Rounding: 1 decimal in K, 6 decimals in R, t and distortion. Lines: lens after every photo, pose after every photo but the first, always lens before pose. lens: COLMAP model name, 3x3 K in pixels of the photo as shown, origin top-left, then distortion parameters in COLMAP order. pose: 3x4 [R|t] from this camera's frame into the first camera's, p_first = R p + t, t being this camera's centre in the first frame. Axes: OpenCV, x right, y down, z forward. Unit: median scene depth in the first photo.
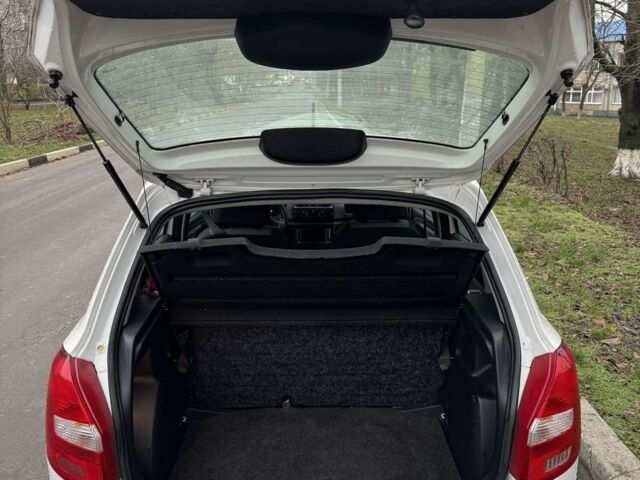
lens RADIAL K [[597.4, 0, 320.0], [0, 597.4, 240.0], [0, 0, 1]] dist [0.121874, -0.186490]
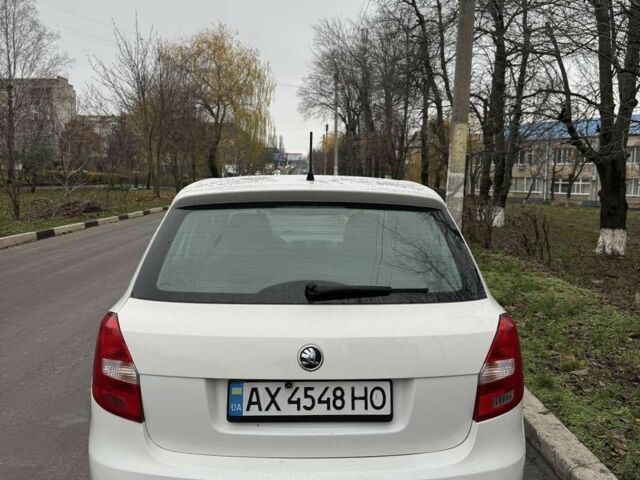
lens RADIAL K [[597.4, 0, 320.0], [0, 597.4, 240.0], [0, 0, 1]] dist [0.121874, -0.186490]
pose [[0.999942, 0.009194, 0.005693, 0.000886], [-0.008282, 0.989625, -0.143432, 0.035881], [-0.006952, 0.143377, 0.989644, -0.045727]]
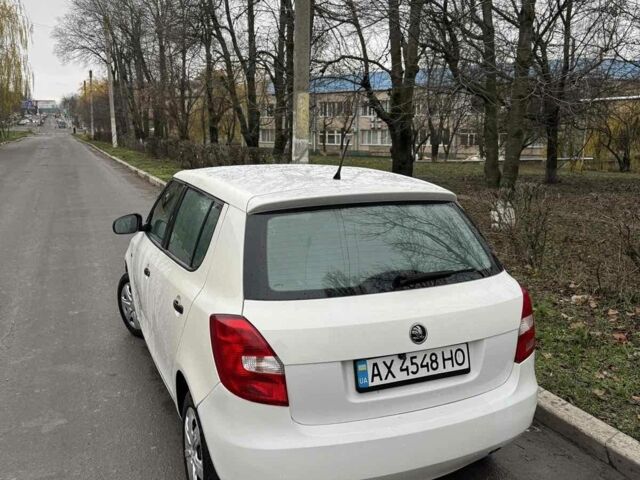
lens RADIAL K [[597.4, 0, 320.0], [0, 597.4, 240.0], [0, 0, 1]] dist [0.121874, -0.186490]
pose [[0.927148, -0.065870, 0.368859, -0.123529], [0.089625, 0.994836, -0.047623, 0.016291], [-0.363818, 0.077212, 0.928264, -0.063173]]
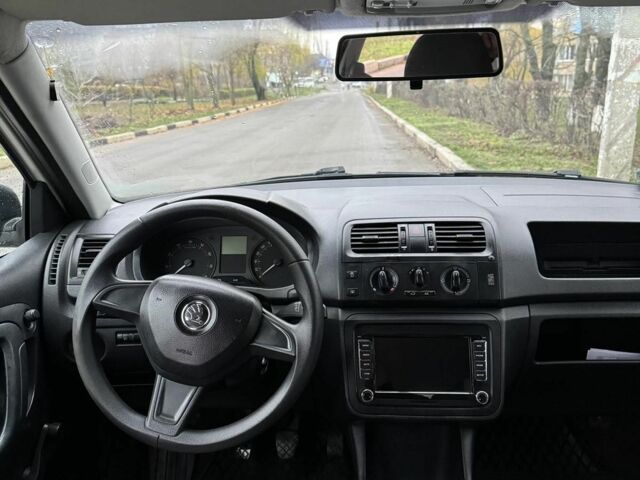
lens RADIAL K [[597.4, 0, 320.0], [0, 597.4, 240.0], [0, 0, 1]] dist [0.121874, -0.186490]
pose [[0.997032, -0.005004, -0.076822, -0.013421], [0.005227, 0.999983, 0.002701, -0.024103], [0.076807, -0.003094, 0.997041, 0.281478]]
